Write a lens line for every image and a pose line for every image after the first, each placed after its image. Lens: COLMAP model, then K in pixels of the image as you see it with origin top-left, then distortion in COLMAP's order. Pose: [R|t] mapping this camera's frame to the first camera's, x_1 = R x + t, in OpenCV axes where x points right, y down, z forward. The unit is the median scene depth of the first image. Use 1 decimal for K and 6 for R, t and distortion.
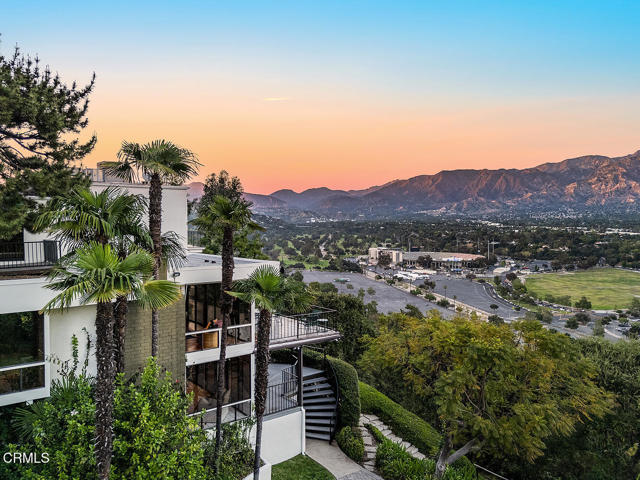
lens RADIAL K [[474.4, 0, 322.5], [0, 474.4, 241.8], [0, 0, 1]] dist [0.071302, -0.067153]
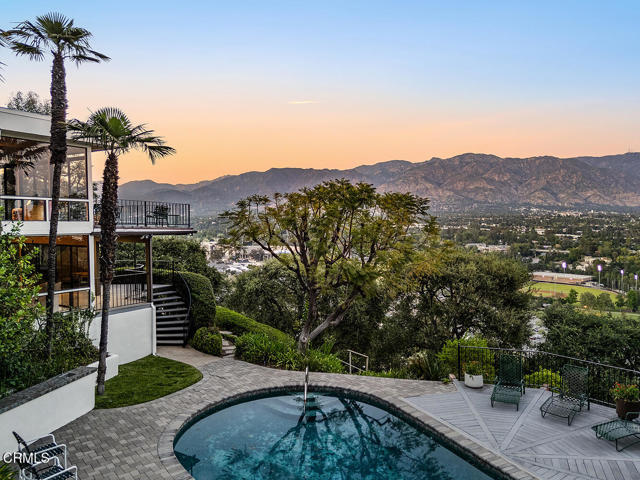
lens RADIAL K [[474.4, 0, 322.5], [0, 474.4, 241.8], [0, 0, 1]] dist [0.071302, -0.067153]
pose [[0.939333, -0.014130, 0.342716, -0.046327], [0.011172, 0.999881, 0.010603, 0.212547], [-0.342825, -0.006131, 0.939379, 0.045838]]
